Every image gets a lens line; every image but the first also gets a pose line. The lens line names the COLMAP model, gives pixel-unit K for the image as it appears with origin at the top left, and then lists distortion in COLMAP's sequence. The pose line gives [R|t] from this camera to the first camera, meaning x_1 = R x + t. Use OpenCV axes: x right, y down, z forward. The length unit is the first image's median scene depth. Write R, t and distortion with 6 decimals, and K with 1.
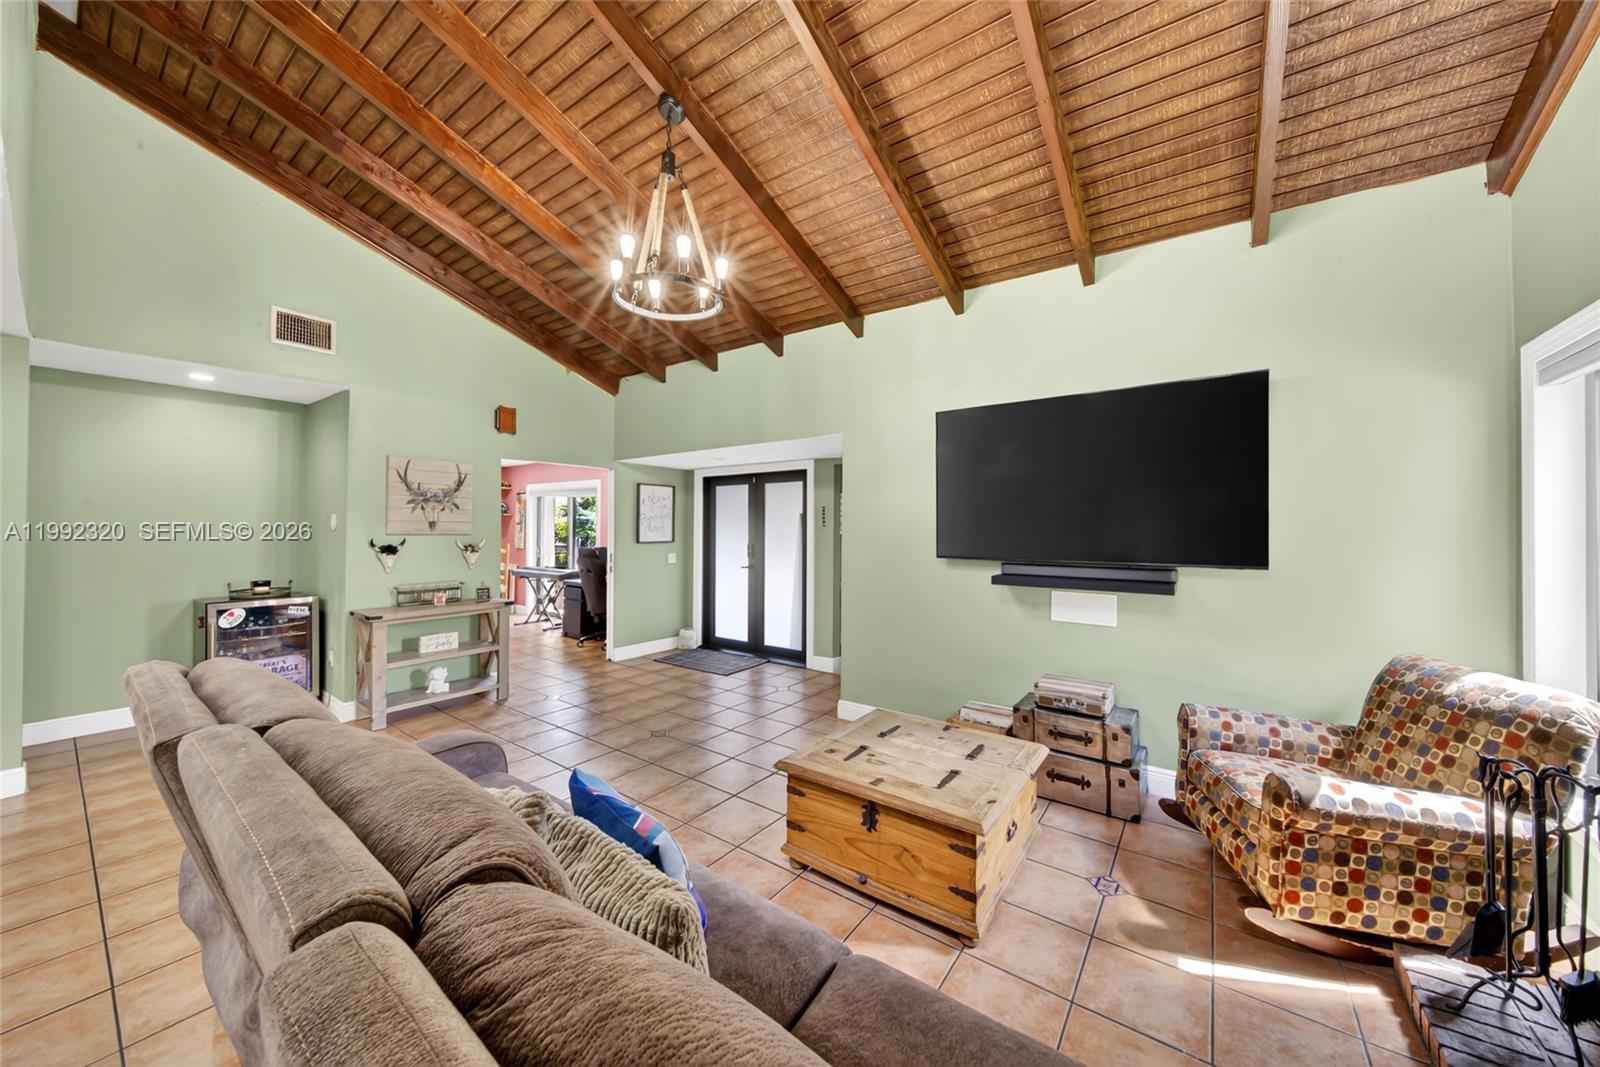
lens RADIAL K [[556.4, 0, 804.9], [0, 556.4, 528.4], [0, 0, 1]] dist [-0.000664, -0.000341]
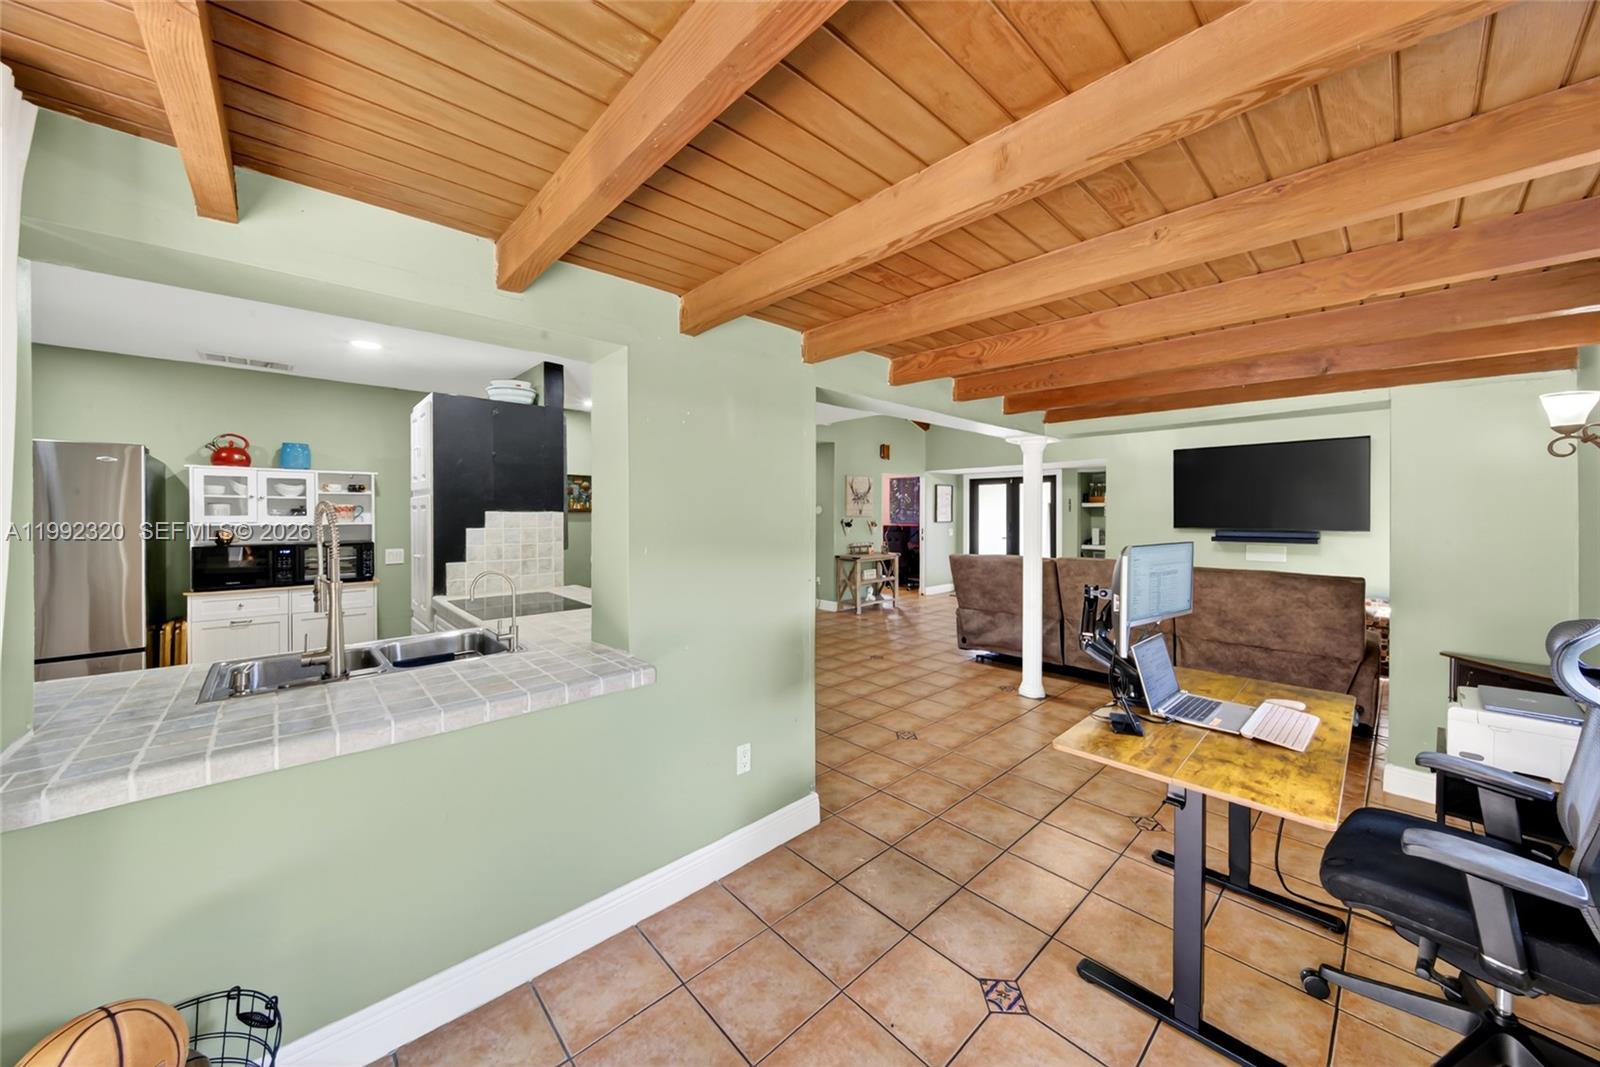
lens RADIAL K [[557.4, 0, 798.4], [0, 557.4, 515.6], [0, 0, 1]] dist [-0.000740, -0.000155]
pose [[0.979103, -0.003218, -0.203341, -0.446902], [0.004282, 0.999979, 0.004794, -0.002411], [0.203321, -0.005564, 0.979096, -0.787263]]
